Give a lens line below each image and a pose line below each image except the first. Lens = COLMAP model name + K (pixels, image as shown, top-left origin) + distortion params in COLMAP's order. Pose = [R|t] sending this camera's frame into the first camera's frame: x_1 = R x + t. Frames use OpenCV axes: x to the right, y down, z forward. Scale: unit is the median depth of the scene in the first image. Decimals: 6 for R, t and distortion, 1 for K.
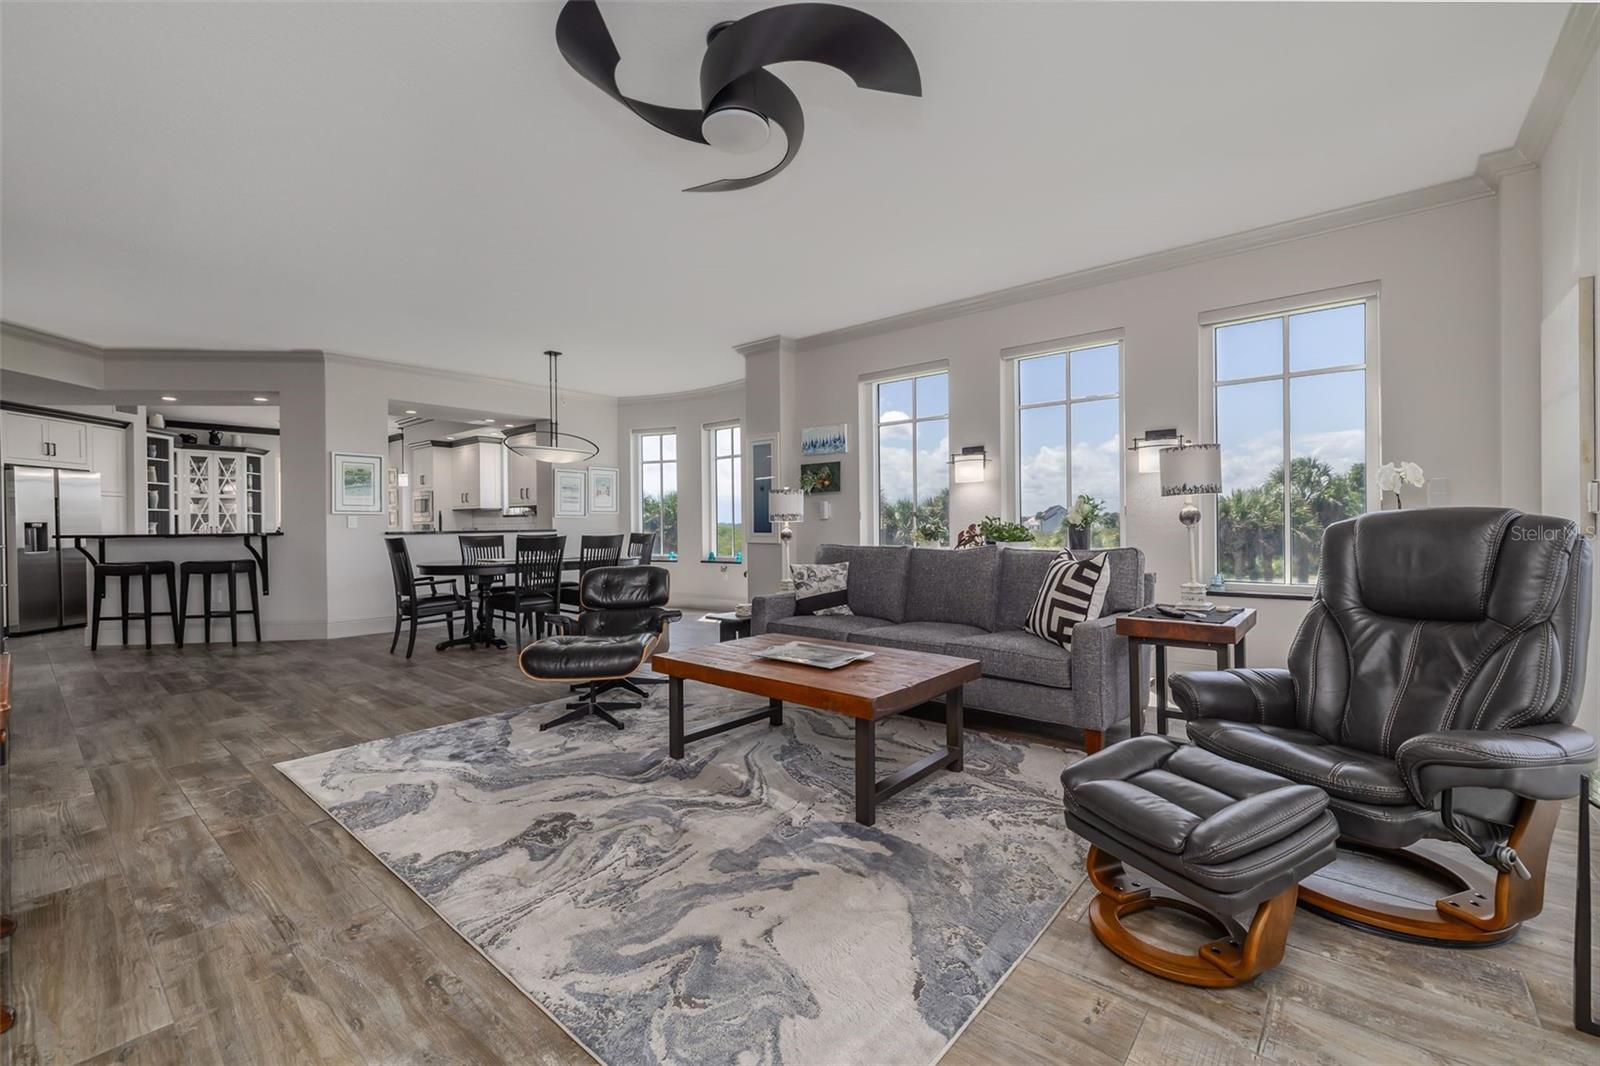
lens RADIAL K [[668.5, 0, 798.7], [0, 668.5, 528.6], [0, 0, 1]] dist [0.000596, -0.000138]
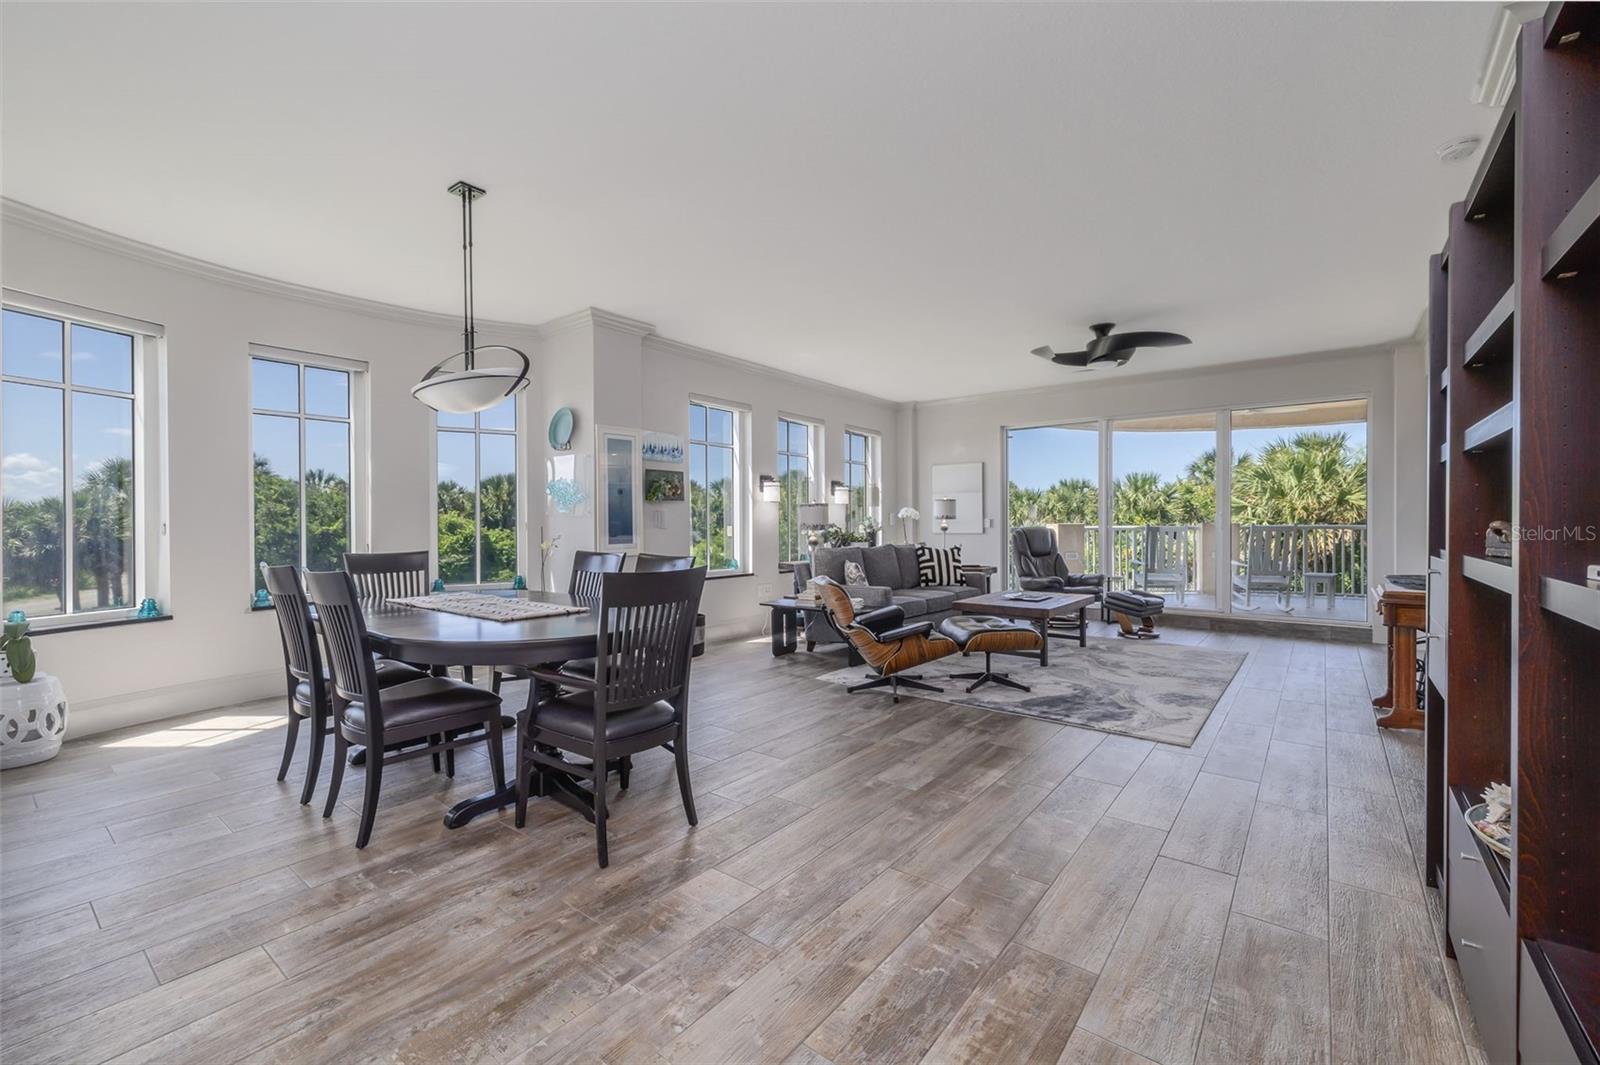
lens RADIAL K [[668.5, 0, 798.7], [0, 668.5, 528.1], [0, 0, 1]] dist [0.000596, -0.000138]
pose [[-0.034384, 0.006114, 0.999390, -1.779246], [0.015789, 0.999860, -0.005574, -0.012148], [-0.999284, 0.015588, -0.034476, 1.593468]]
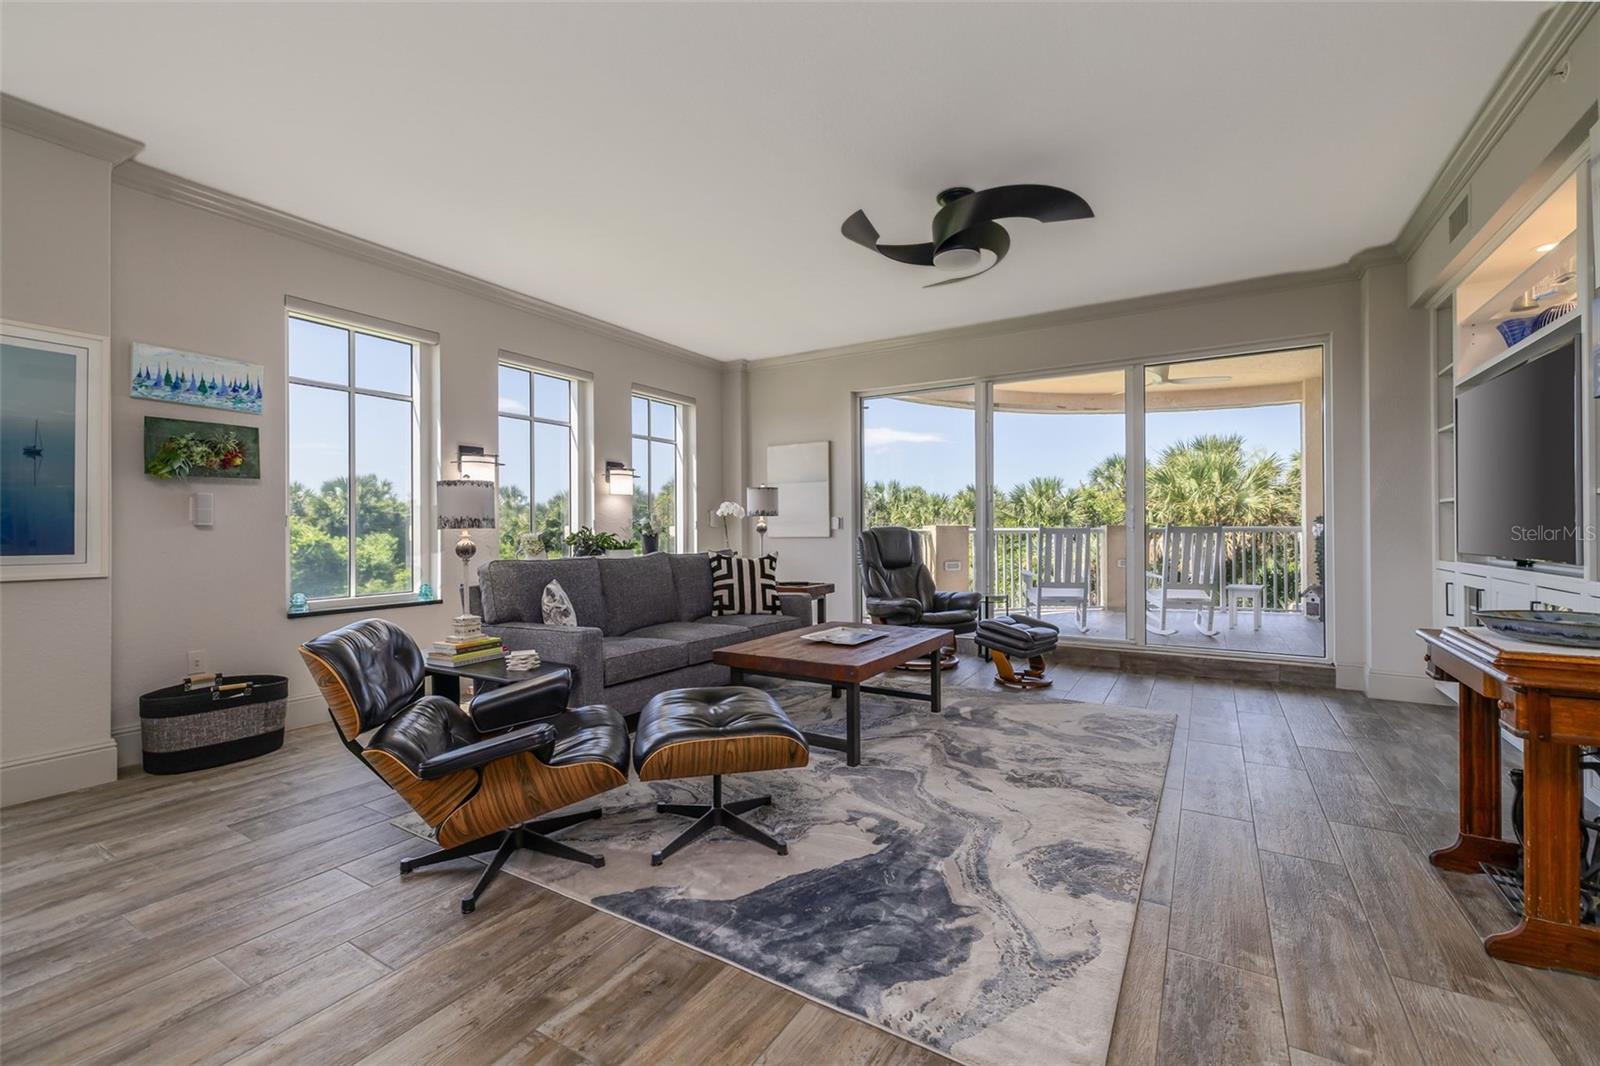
lens RADIAL K [[675.5, 0, 800.0], [0, 675.5, 533.0], [0, 0, 1]] dist [-0.003013, -0.000126]
pose [[-0.154144, 0.010615, 0.987991, -1.091850], [0.018511, 0.999798, -0.007854, 0.007706], [-0.987875, 0.017078, -0.154309, 1.159431]]
